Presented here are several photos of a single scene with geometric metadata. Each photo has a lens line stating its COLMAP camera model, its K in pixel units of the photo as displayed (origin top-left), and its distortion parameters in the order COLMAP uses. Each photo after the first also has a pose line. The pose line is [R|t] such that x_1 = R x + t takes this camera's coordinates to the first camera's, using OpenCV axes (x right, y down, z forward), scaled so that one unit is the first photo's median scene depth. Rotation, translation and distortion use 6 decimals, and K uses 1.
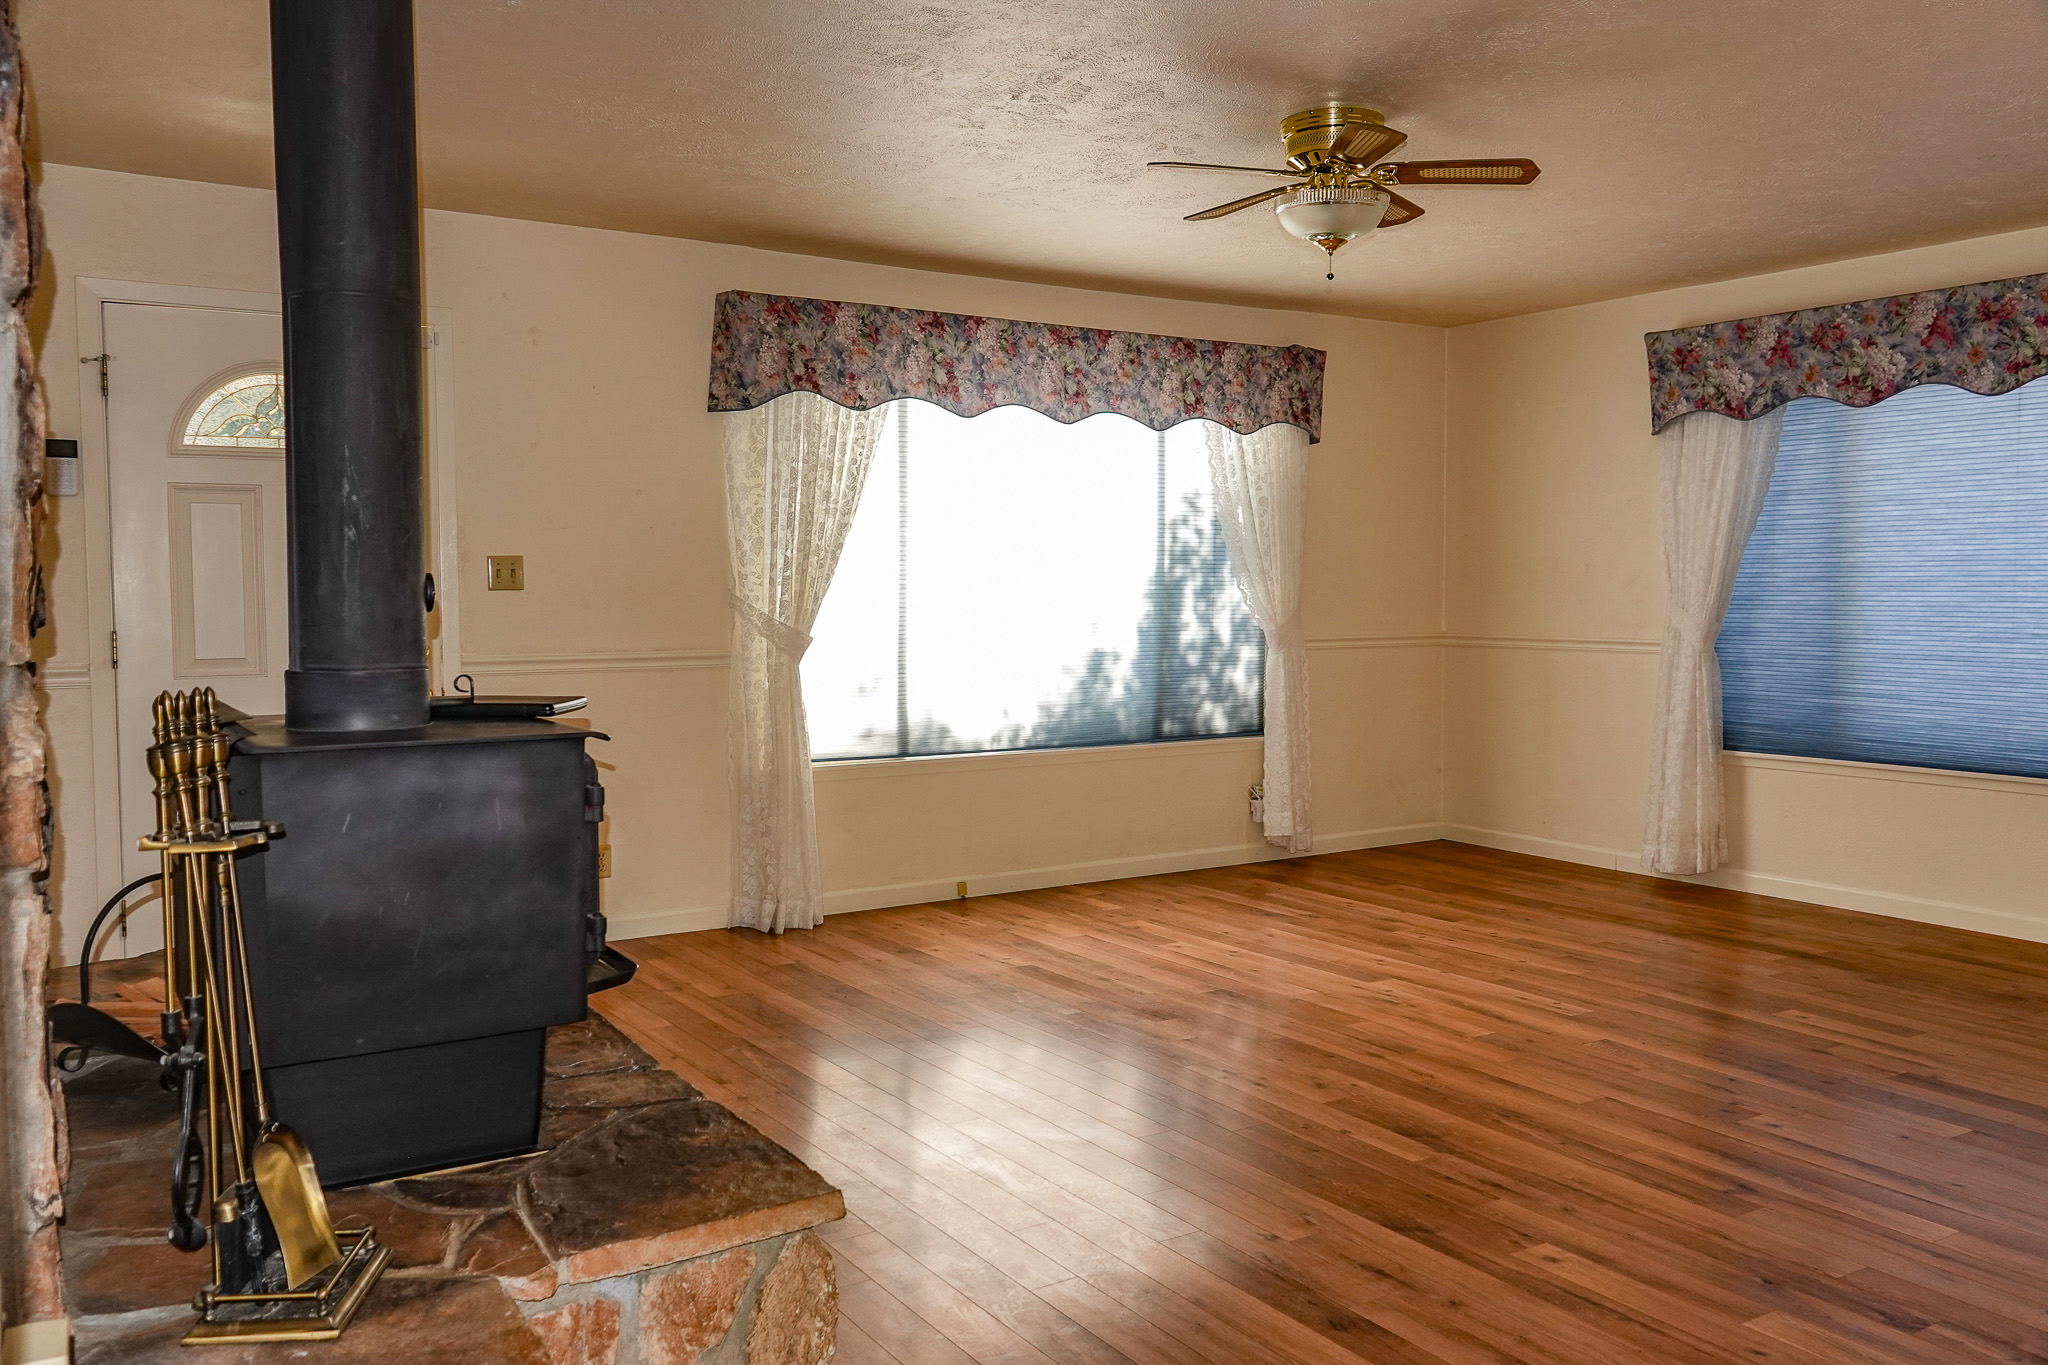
lens RADIAL K [[1635.4, 0, 1028.5], [0, 1635.4, 675.3], [0, 0, 1]] dist [0.007632, -0.000993]
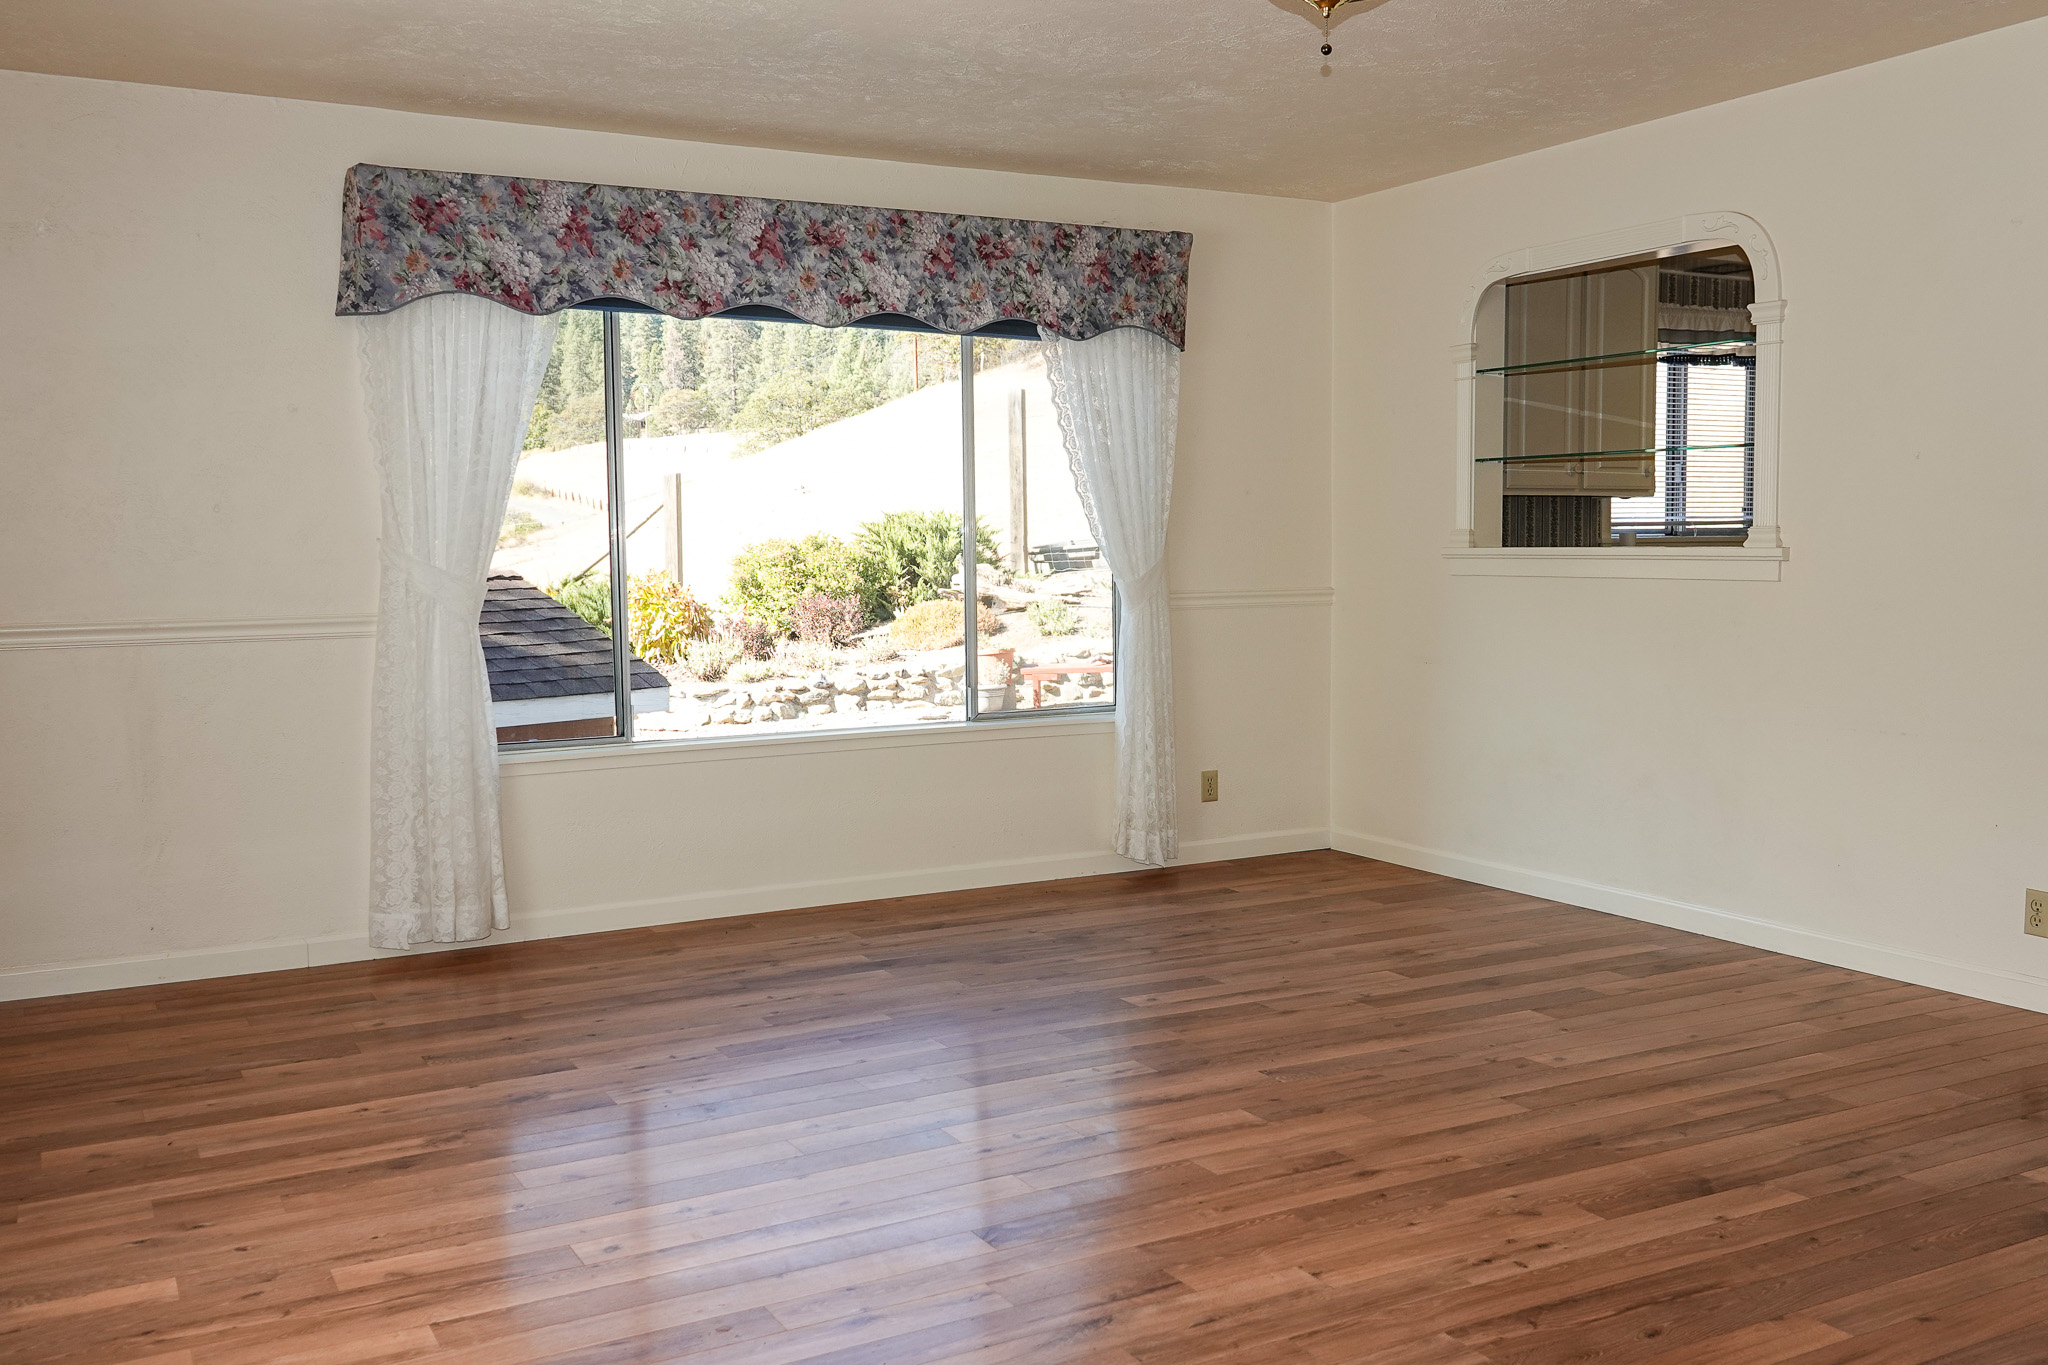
lens RADIAL K [[1809.8, 0, 1025.0], [0, 1809.8, 679.6], [0, 0, 1]] dist [0.009204, -0.004603]
pose [[0.072668, -0.077480, 0.994342, -0.436056], [0.065867, 0.995174, 0.072732, -0.039303], [-0.995179, 0.060209, 0.077421, 0.815879]]
